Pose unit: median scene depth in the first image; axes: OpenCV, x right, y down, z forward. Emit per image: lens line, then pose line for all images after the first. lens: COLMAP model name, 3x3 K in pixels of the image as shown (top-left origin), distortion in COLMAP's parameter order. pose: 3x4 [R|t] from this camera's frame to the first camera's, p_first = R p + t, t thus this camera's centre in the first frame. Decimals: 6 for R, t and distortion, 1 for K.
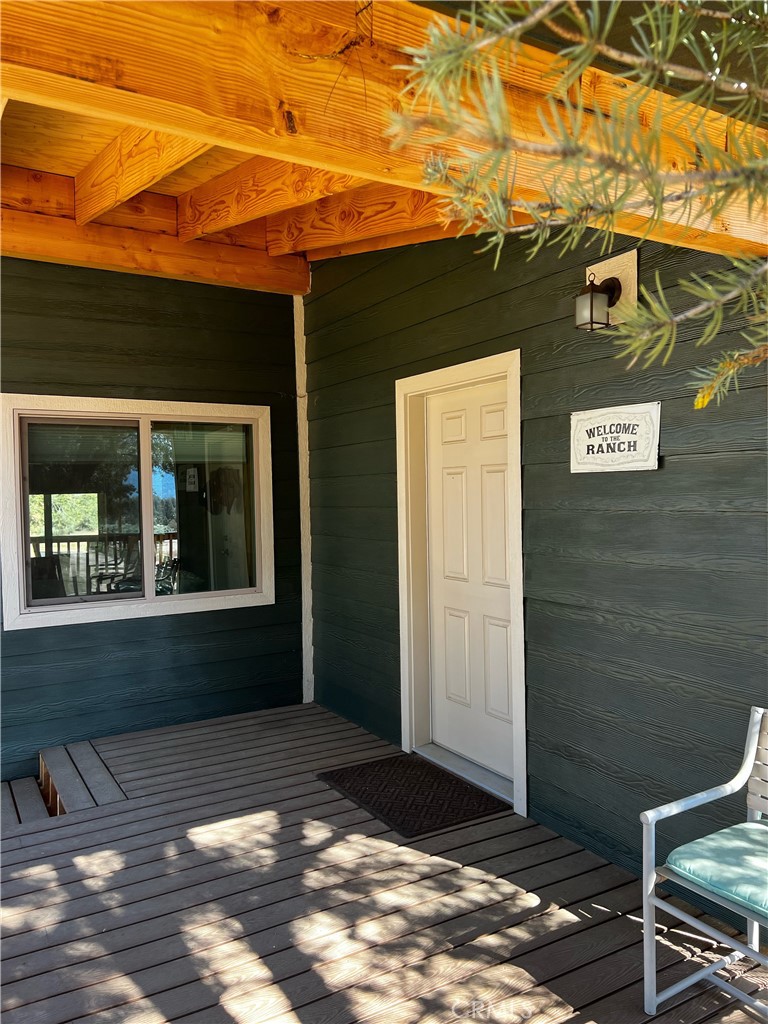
lens RADIAL K [[762.3, 0, 385.0], [0, 762.3, 516.9], [0, 0, 1]] dist [0.044802, -0.057053]
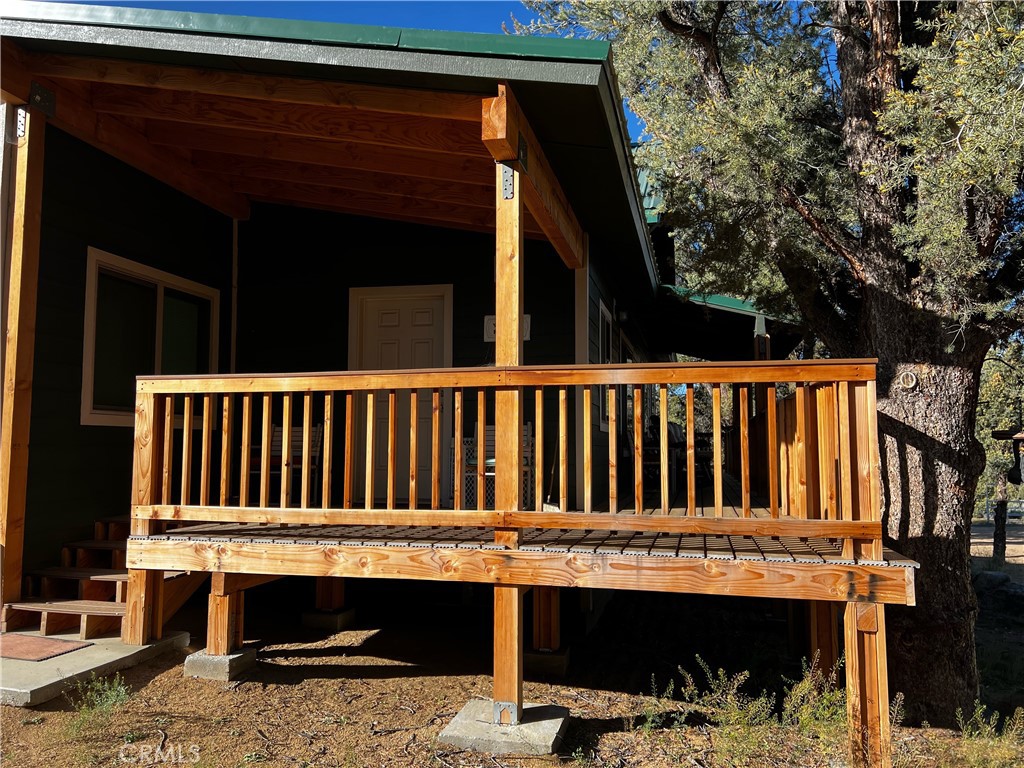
lens RADIAL K [[762.3, 0, 512.0], [0, 762.3, 384.0], [0, 0, 1]] dist [0.044802, -0.057053]
pose [[0.692707, 0.077796, 0.717011, -0.860037], [0.004564, 0.993673, -0.112223, 0.210777], [-0.721204, 0.081010, 0.687969, -0.400076]]
